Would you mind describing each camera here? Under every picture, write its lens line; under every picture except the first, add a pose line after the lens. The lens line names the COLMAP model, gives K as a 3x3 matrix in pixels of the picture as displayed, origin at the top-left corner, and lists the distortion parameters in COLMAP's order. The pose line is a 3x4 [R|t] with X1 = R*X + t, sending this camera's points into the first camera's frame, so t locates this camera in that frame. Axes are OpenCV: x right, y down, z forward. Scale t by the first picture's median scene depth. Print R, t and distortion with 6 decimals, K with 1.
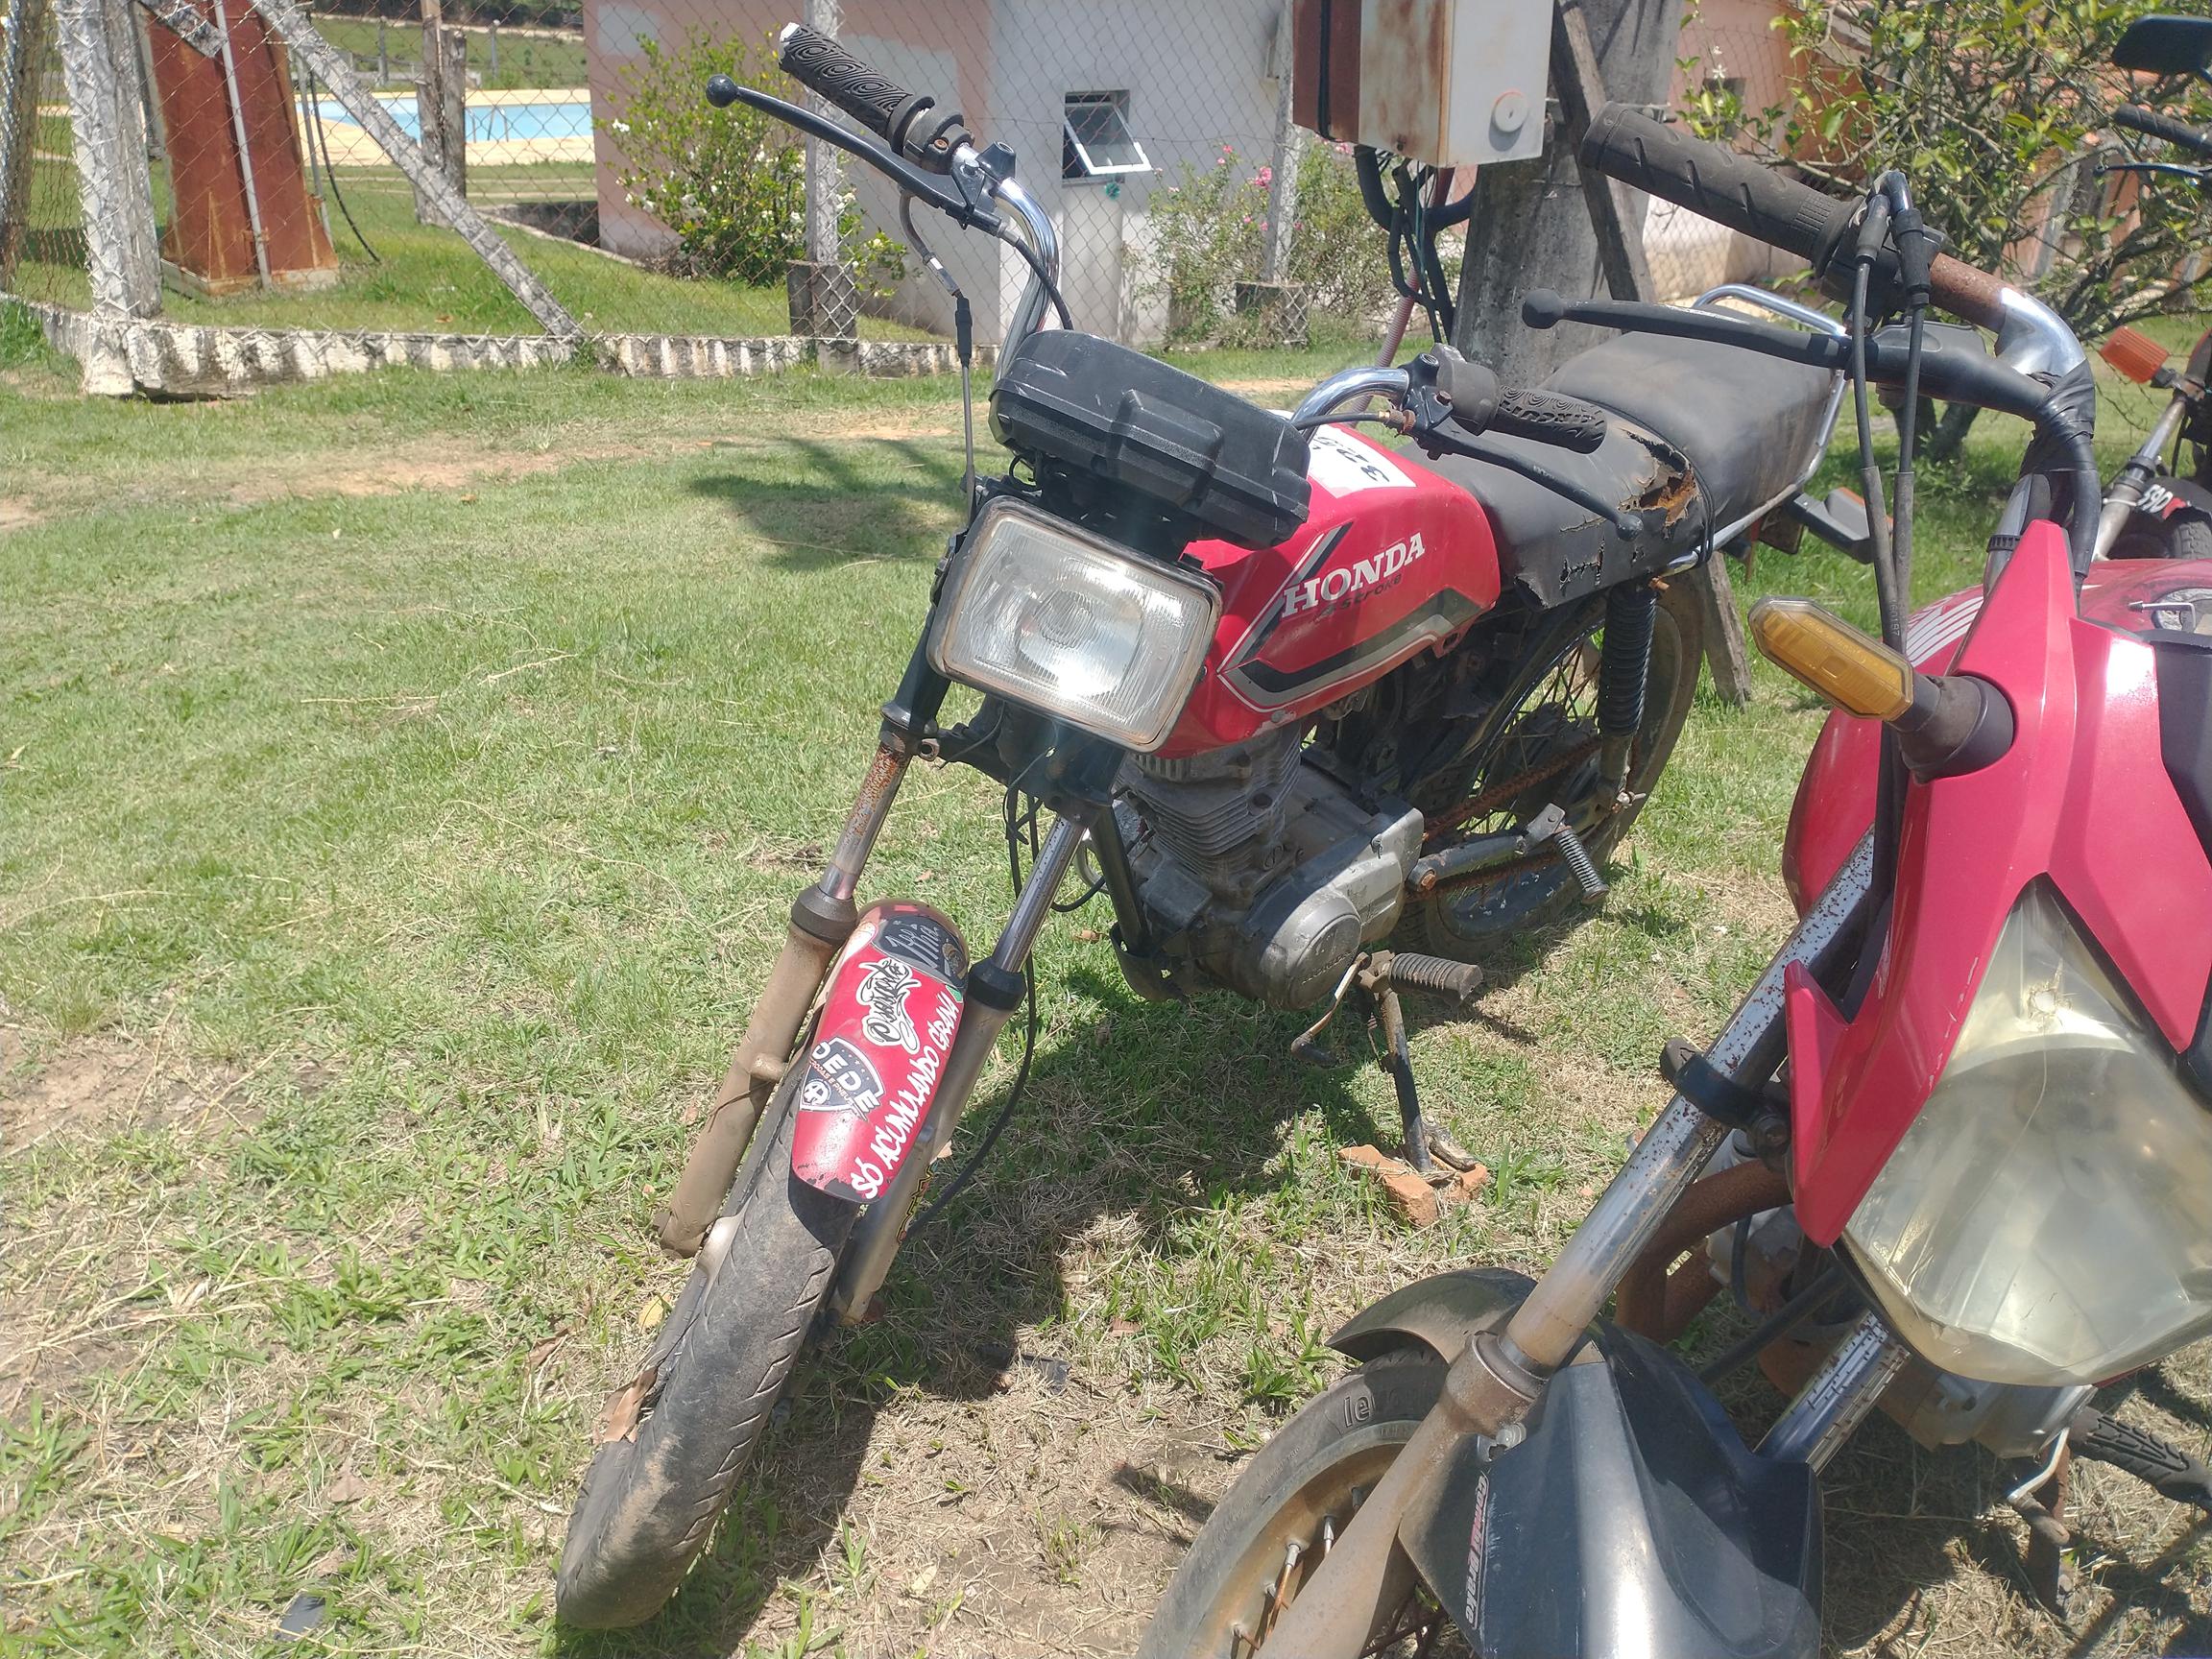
lens RADIAL K [[1813.6, 0, 1109.8], [0, 1813.6, 824.9], [0, 0, 1]] dist [0.017323, -0.076802]
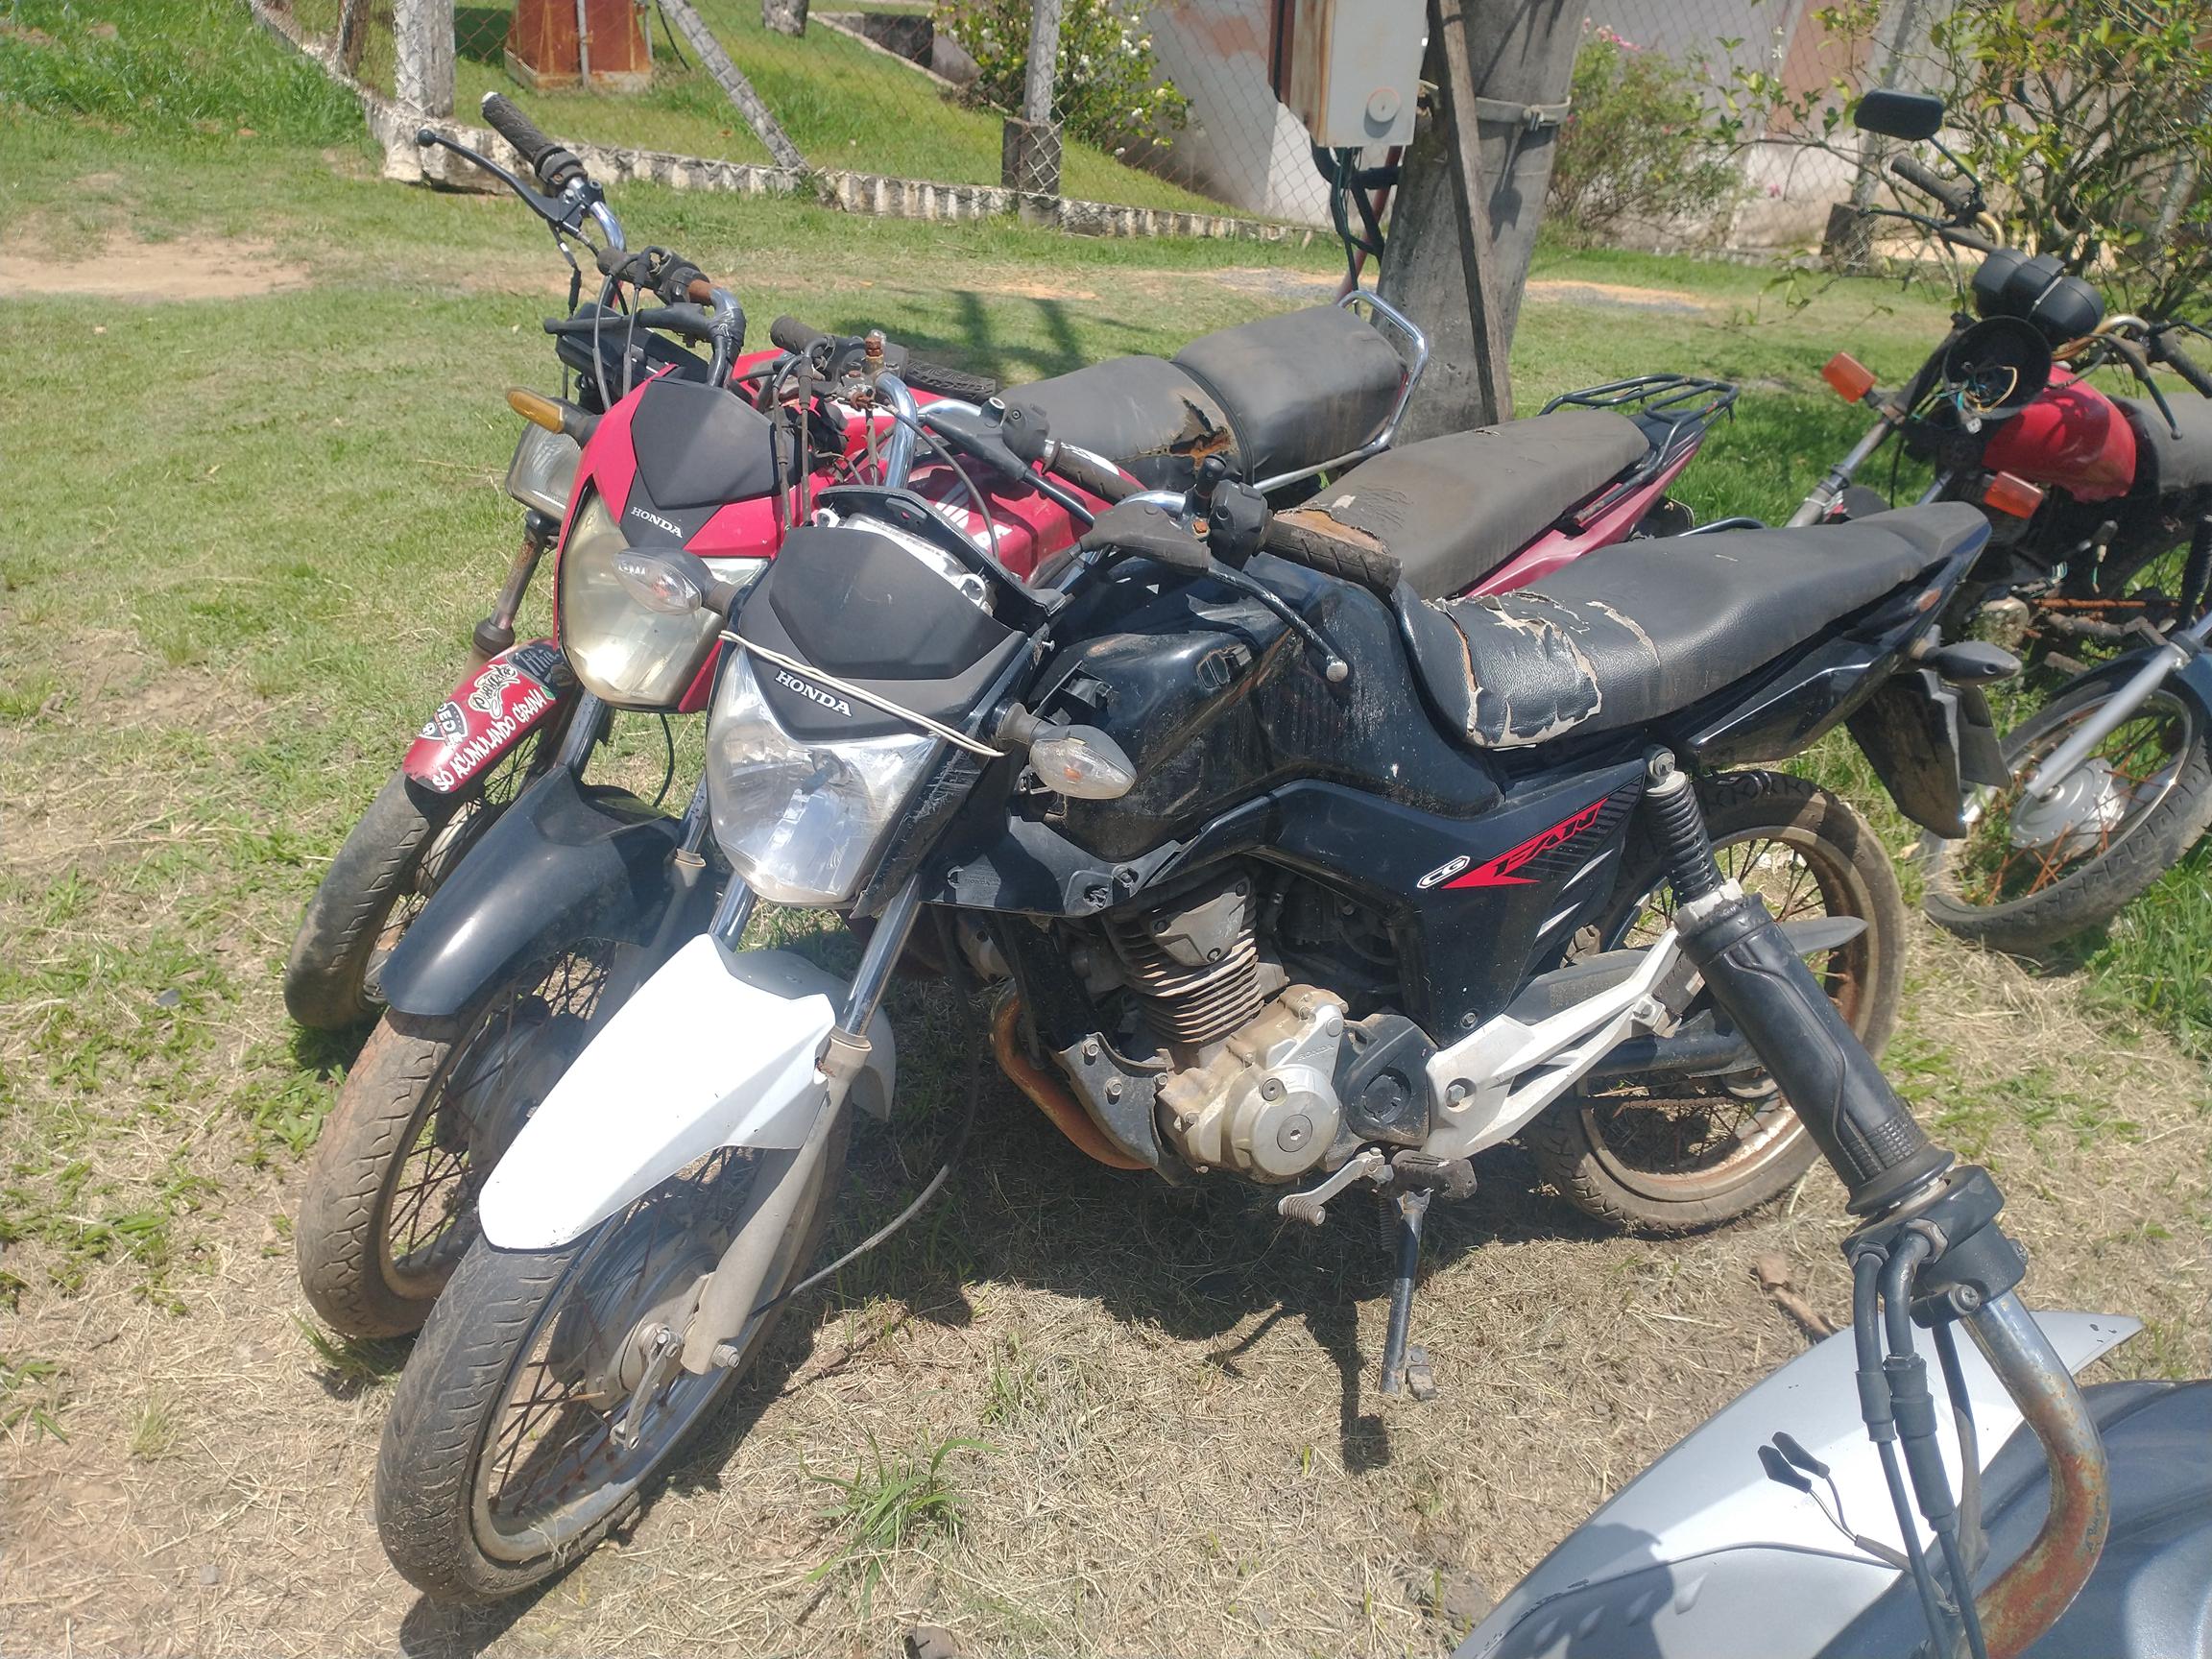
lens RADIAL K [[1741.2, 0, 999.6], [0, 1741.2, 791.1], [0, 0, 1]] dist [0.018818, -0.068535]
pose [[0.970095, 0.169010, -0.174217, 0.088223], [-0.155629, 0.983897, 0.087901, -0.003306], [0.186268, -0.058159, 0.980776, -0.070886]]
